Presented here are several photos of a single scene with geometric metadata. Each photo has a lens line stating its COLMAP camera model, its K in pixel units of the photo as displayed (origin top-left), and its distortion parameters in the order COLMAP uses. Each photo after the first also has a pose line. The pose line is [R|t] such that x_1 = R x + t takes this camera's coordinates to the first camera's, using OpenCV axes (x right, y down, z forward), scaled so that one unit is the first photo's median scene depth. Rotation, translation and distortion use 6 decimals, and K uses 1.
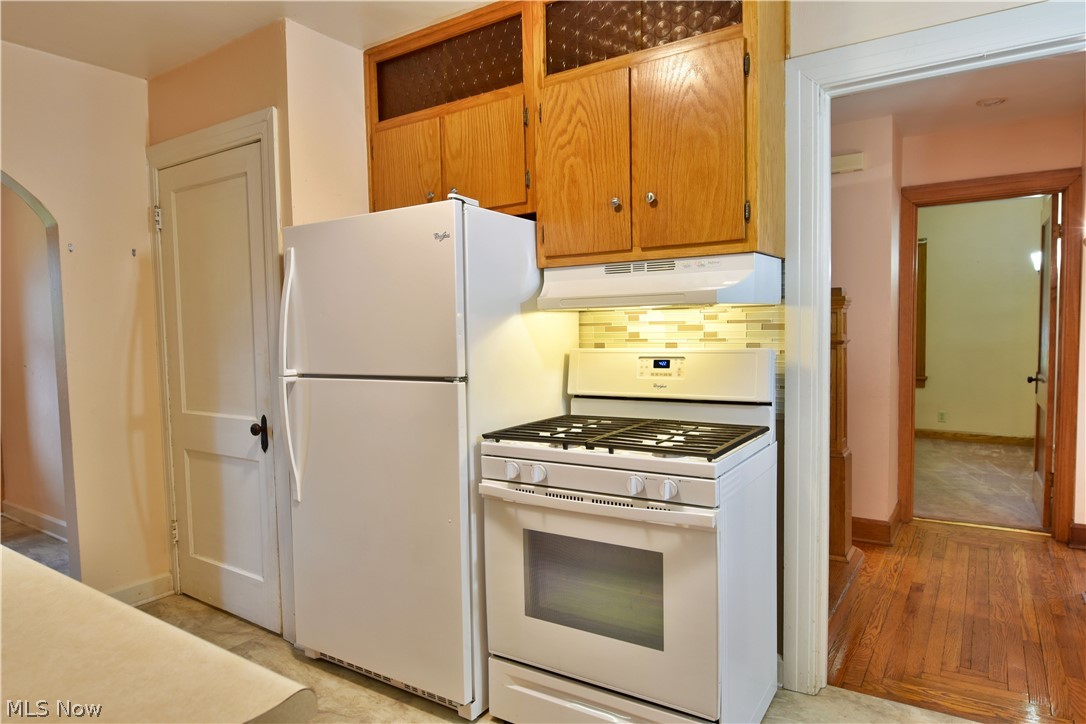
lens RADIAL K [[678.5, 0, 543.0], [0, 678.5, 362.0], [0, 0, 1]] dist [-0.002389, -0.000180]
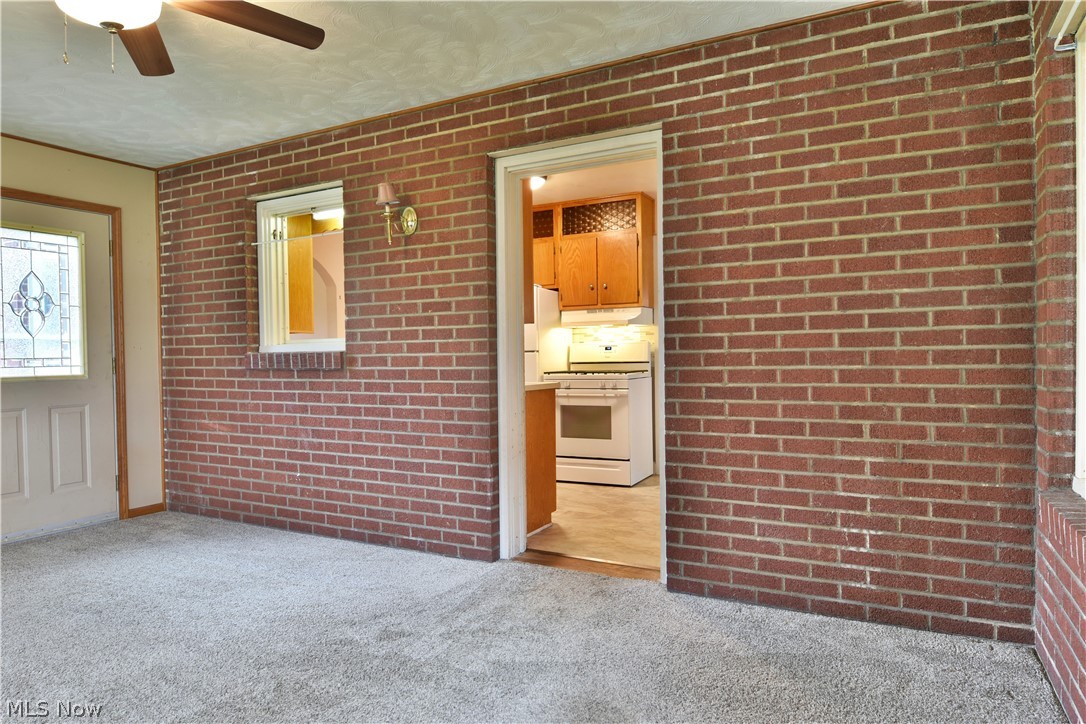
lens RADIAL K [[678.5, 0, 543.0], [0, 678.5, 362.0], [0, 0, 1]] dist [-0.002389, -0.000180]
pose [[0.994401, 0.004980, 0.105556, -0.339278], [-0.000347, 0.999037, -0.043865, 0.166437], [-0.105672, 0.043583, 0.993445, -1.513658]]
